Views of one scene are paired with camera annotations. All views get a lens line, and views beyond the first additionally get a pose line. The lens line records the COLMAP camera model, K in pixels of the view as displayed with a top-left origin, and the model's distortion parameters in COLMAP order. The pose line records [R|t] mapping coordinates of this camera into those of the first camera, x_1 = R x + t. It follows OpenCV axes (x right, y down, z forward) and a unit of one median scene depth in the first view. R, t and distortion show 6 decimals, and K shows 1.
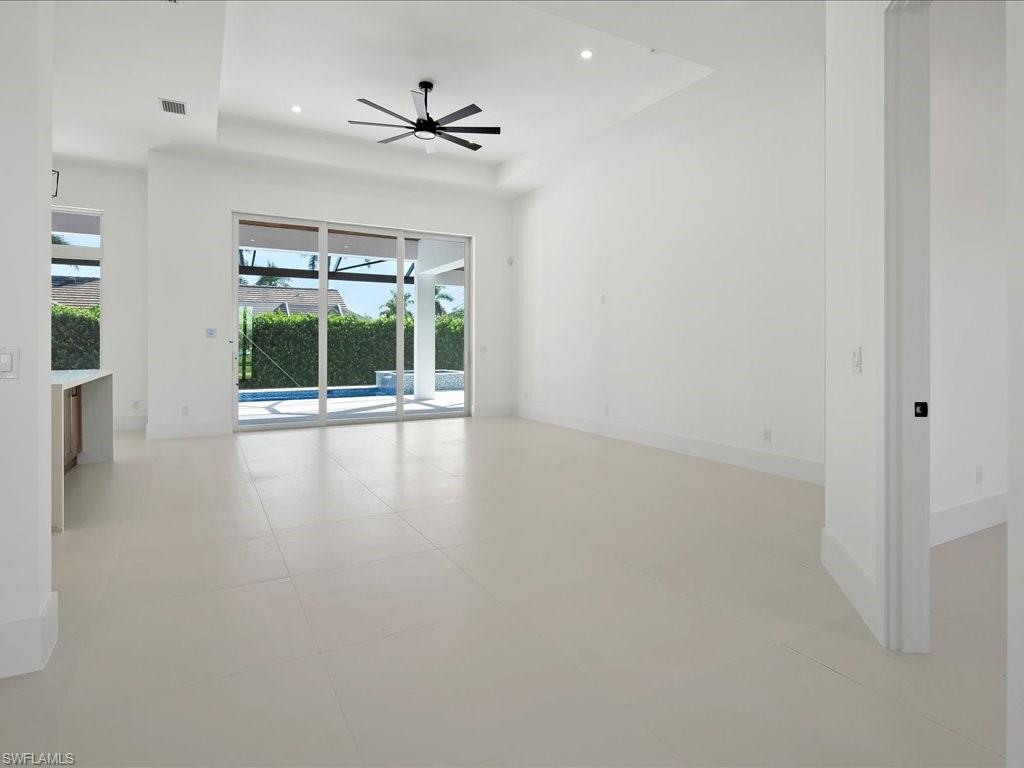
lens RADIAL K [[554.5, 0, 509.1], [0, 554.5, 364.5], [0, 0, 1]] dist [-0.002939, -0.000817]
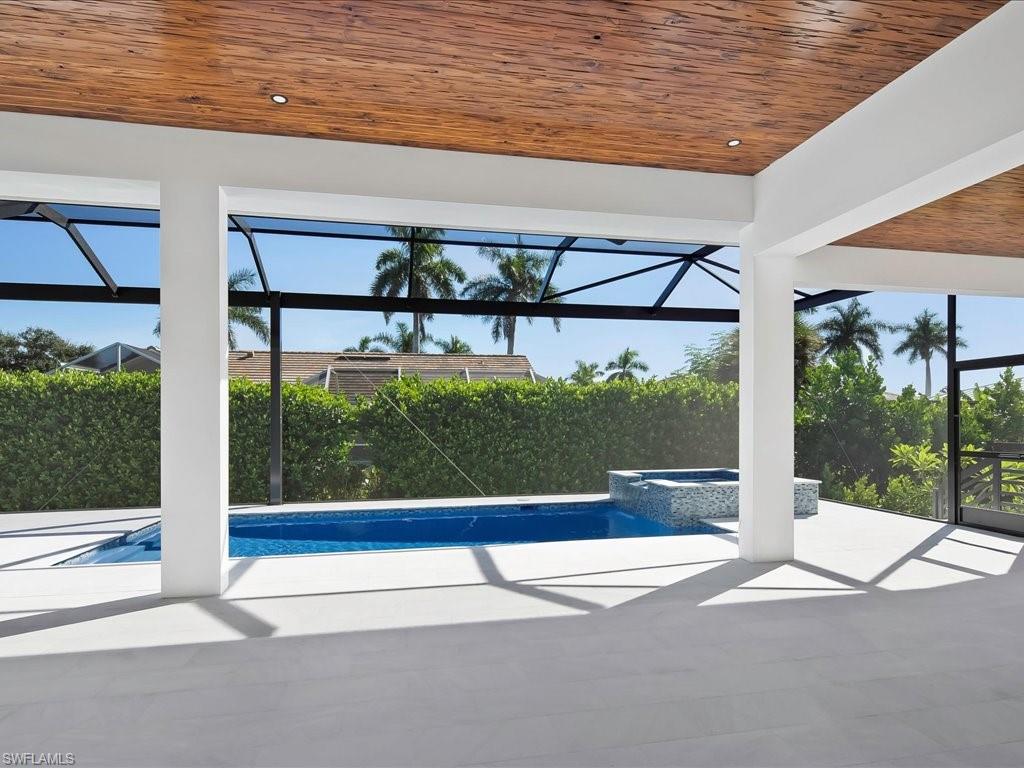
lens RADIAL K [[564.7, 0, 507.9], [0, 564.7, 425.5], [0, 0, 1]] dist [0.003550, 0.000572]
pose [[0.951181, -0.003520, -0.308613, -0.142552], [-0.004636, 0.999659, -0.025692, -0.017397], [0.308598, 0.025868, 0.950841, 0.369724]]
